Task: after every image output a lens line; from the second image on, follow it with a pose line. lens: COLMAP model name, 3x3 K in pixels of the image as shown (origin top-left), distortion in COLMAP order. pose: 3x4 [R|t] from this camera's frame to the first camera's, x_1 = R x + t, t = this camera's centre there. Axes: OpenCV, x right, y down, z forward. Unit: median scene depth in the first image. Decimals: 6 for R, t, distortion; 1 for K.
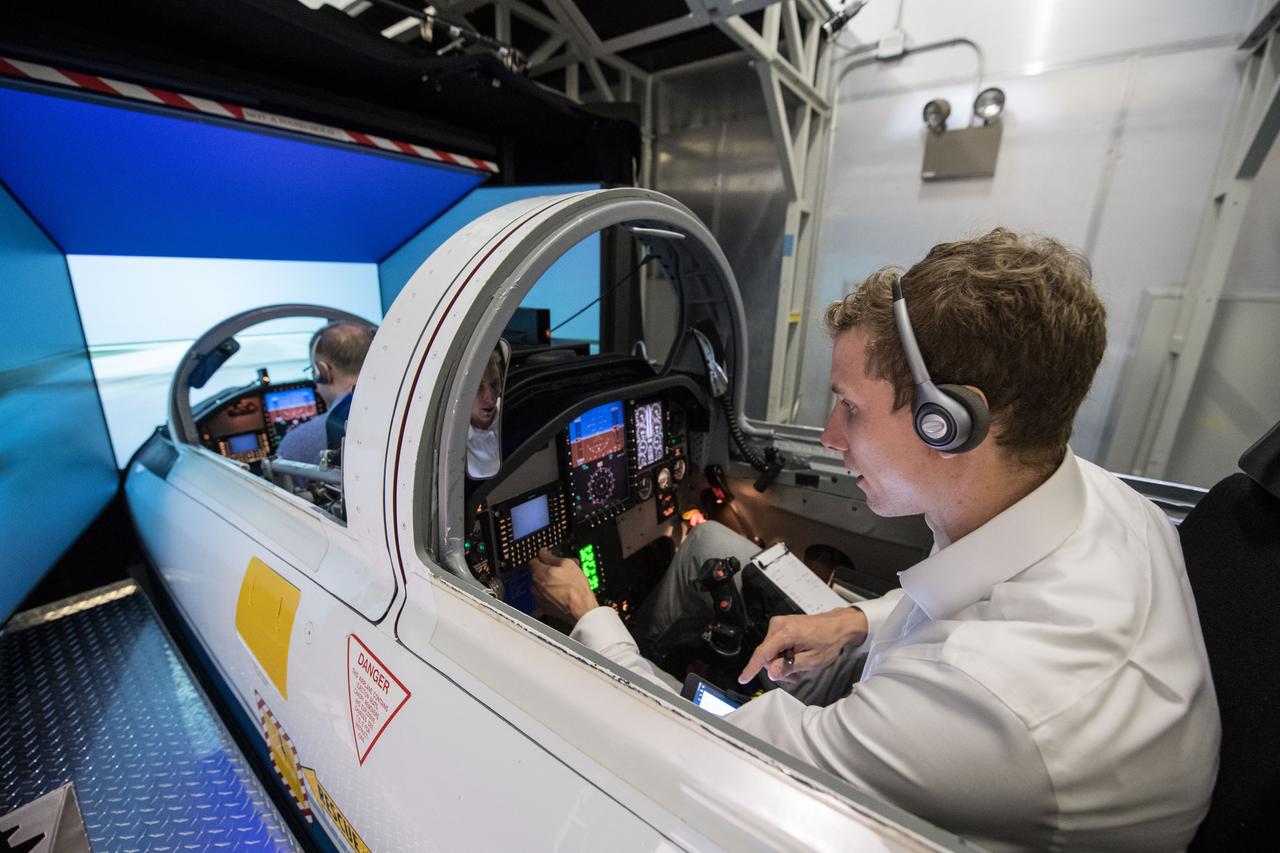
lens RADIAL K [[526.4, 0, 617.9], [0, 526.4, 430.1], [0, 0, 1]] dist [-0.019716, -0.000003]
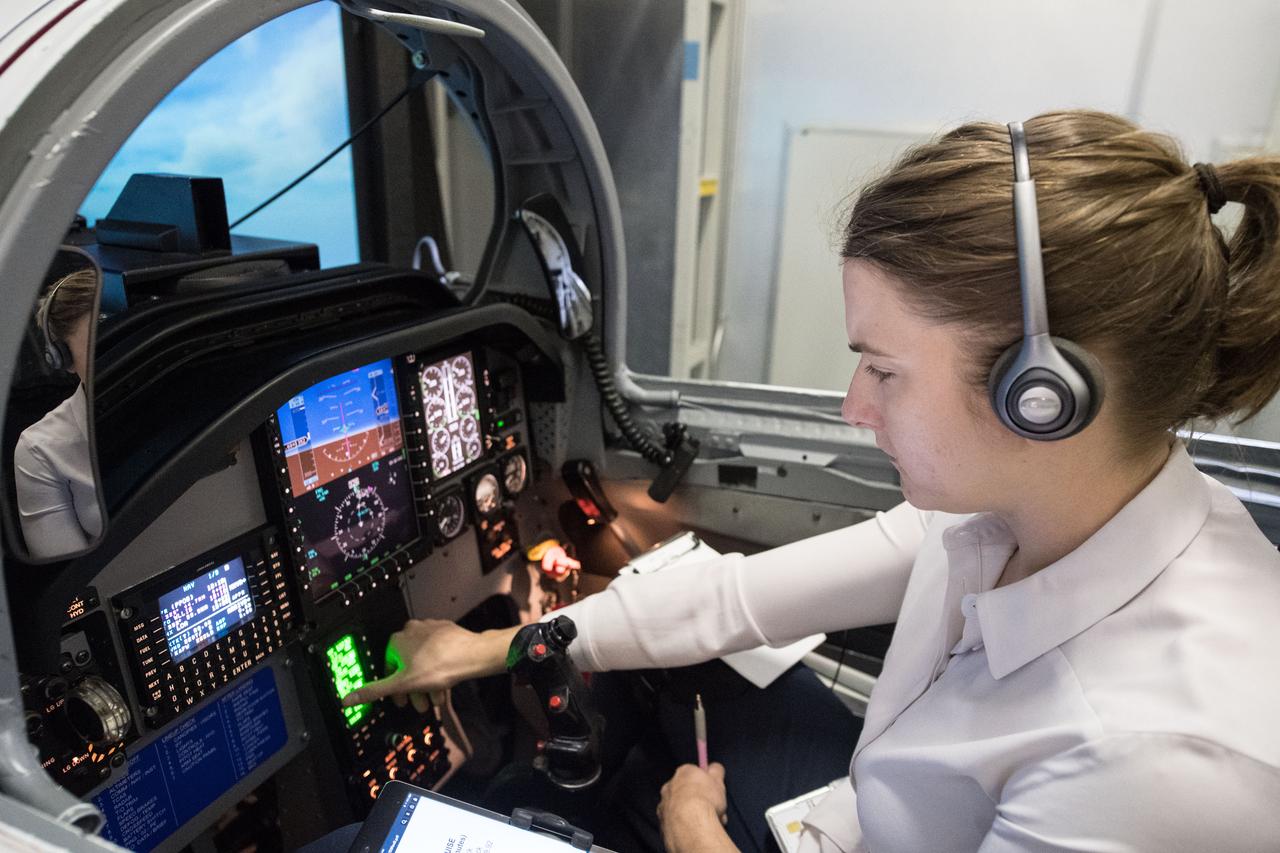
lens RADIAL K [[862.2, 0, 640.0], [0, 862.2, 426.5], [0, 0, 1]] dist [0.000400, -0.001809]
pose [[0.972559, -0.068613, 0.222308, 0.048732], [0.054635, 0.996158, 0.068437, -0.029394], [-0.226149, -0.054413, 0.972572, 0.103687]]
